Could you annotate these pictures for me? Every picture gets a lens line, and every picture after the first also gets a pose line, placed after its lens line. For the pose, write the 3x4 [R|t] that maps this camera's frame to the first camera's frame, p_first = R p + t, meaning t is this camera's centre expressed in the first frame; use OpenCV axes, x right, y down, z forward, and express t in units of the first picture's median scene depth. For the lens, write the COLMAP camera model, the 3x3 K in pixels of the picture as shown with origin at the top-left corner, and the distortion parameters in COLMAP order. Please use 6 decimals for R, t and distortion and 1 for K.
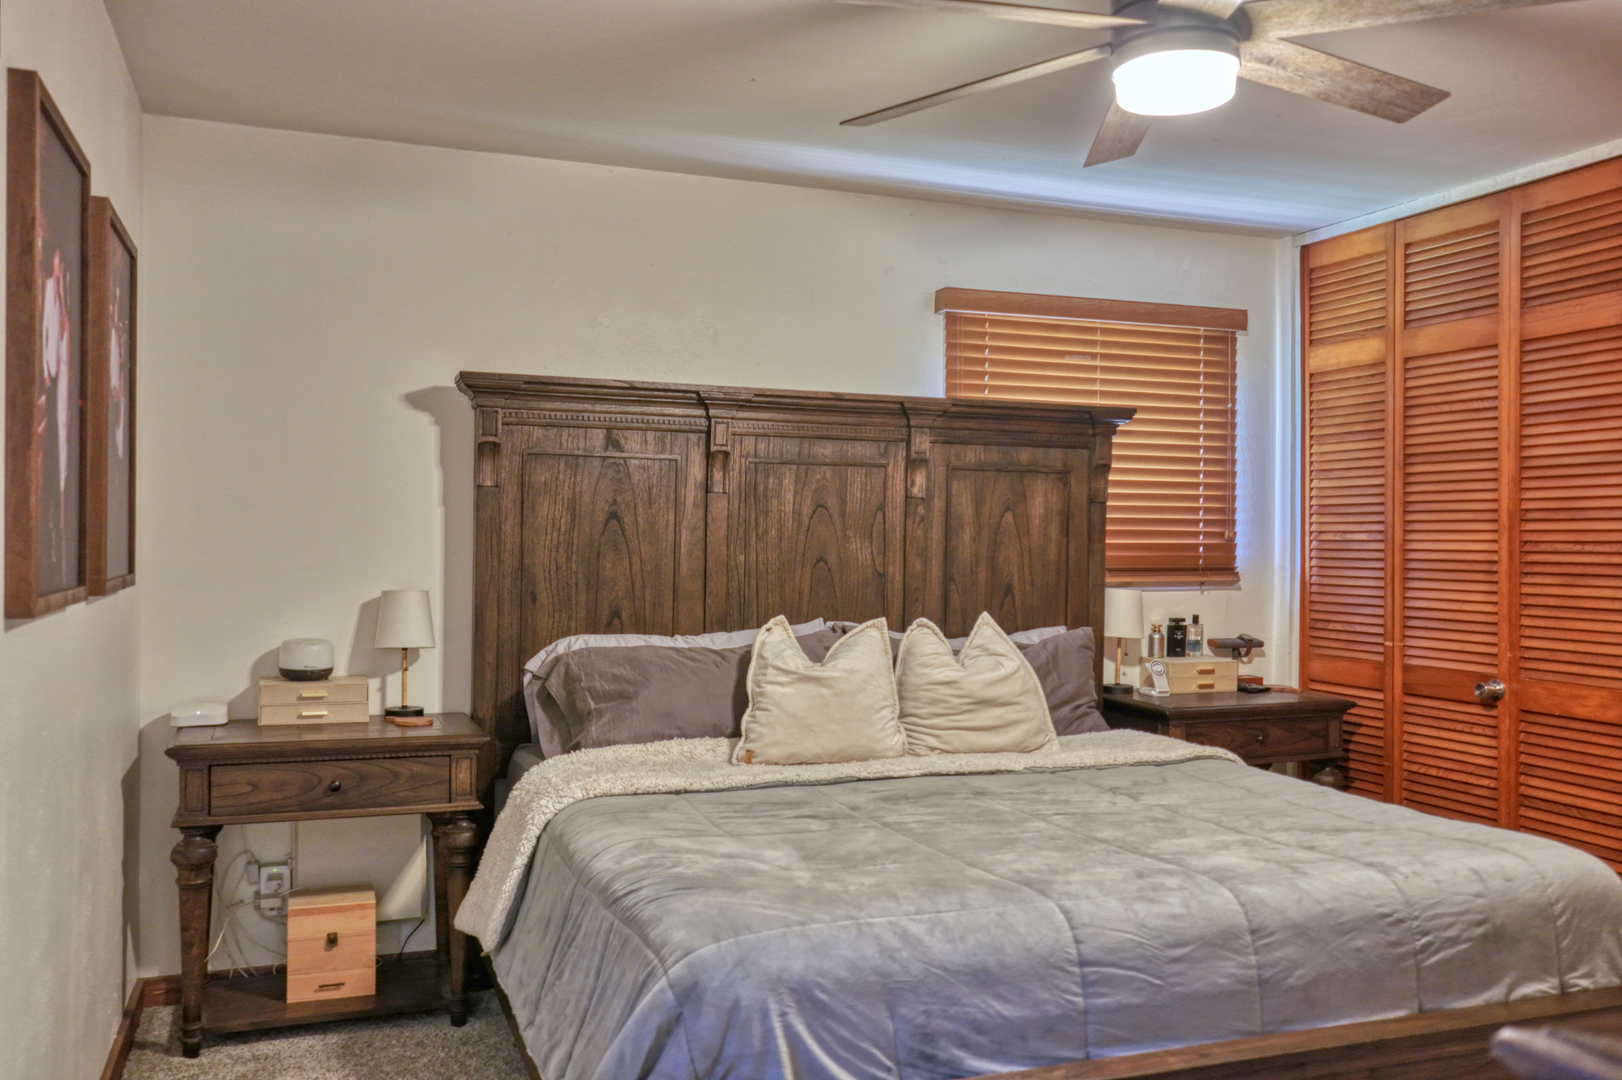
lens RADIAL K [[1395.8, 0, 801.7], [0, 1395.8, 541.5], [0, 0, 1]] dist [-0.017077, 0.052423]
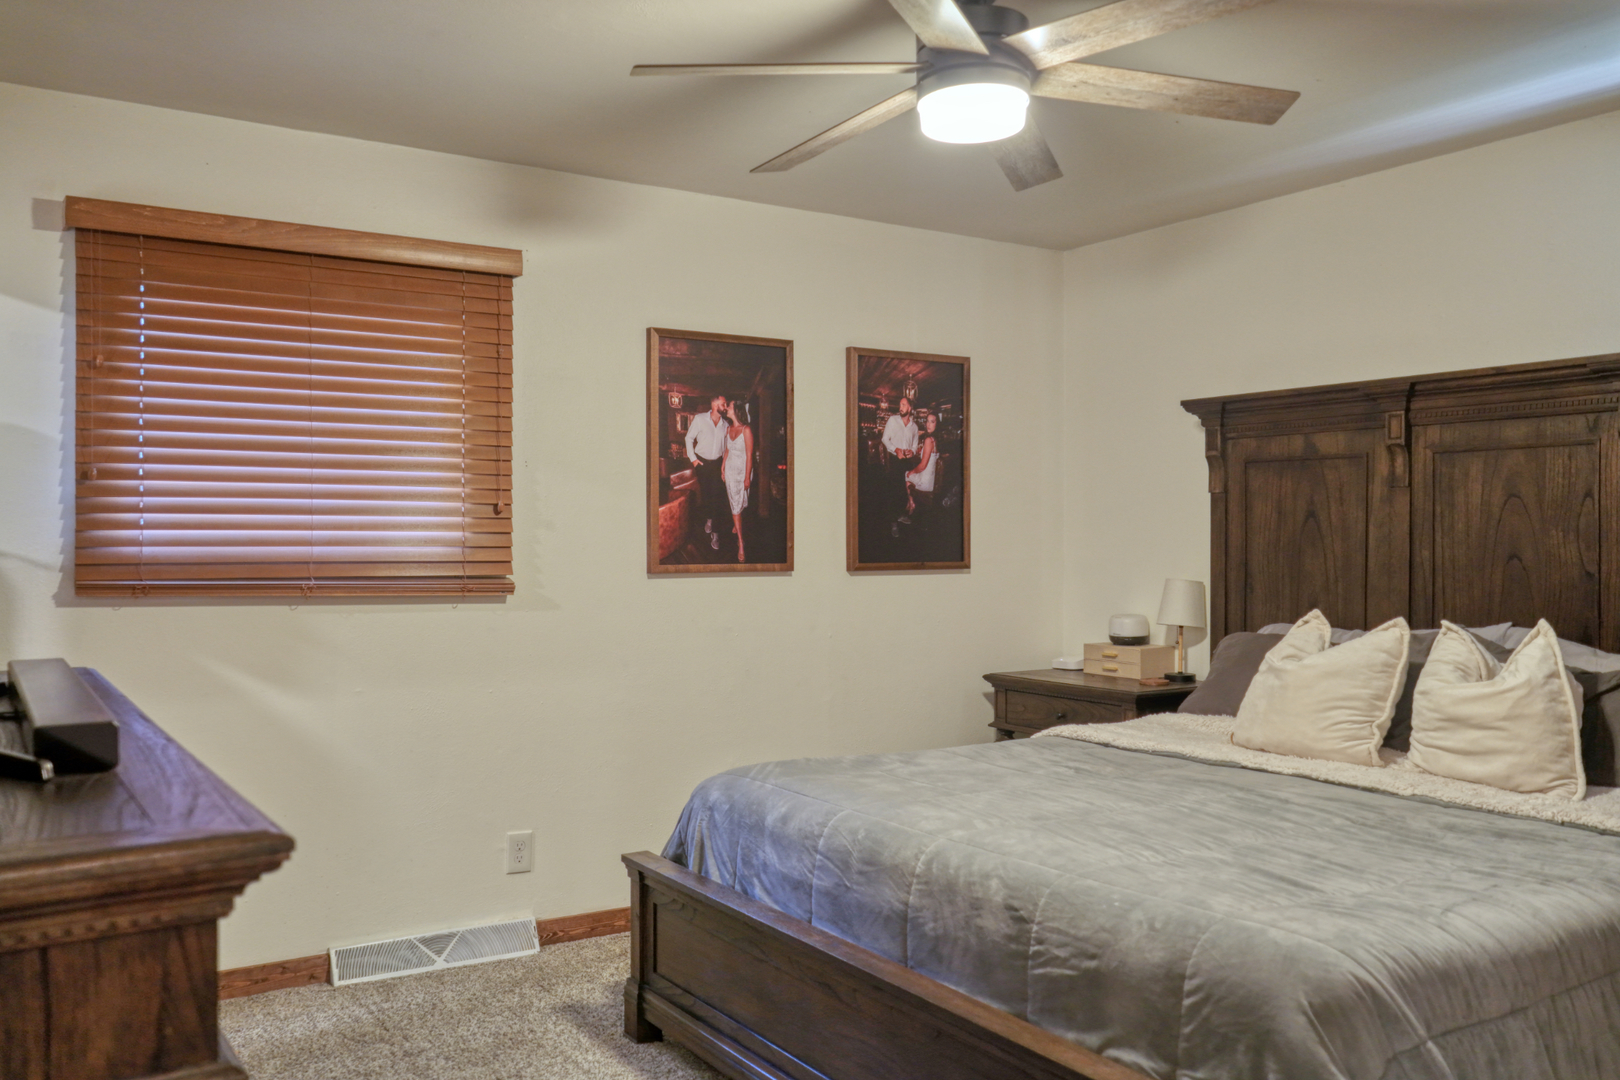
lens RADIAL K [[1394.1, 0, 794.8], [0, 1394.1, 540.4], [0, 0, 1]] dist [-0.017077, 0.052423]
pose [[0.166486, -0.011664, -0.985975, 0.844849], [-0.001277, 0.999927, -0.012044, 0.014796], [0.986043, 0.003264, 0.166459, 0.429487]]
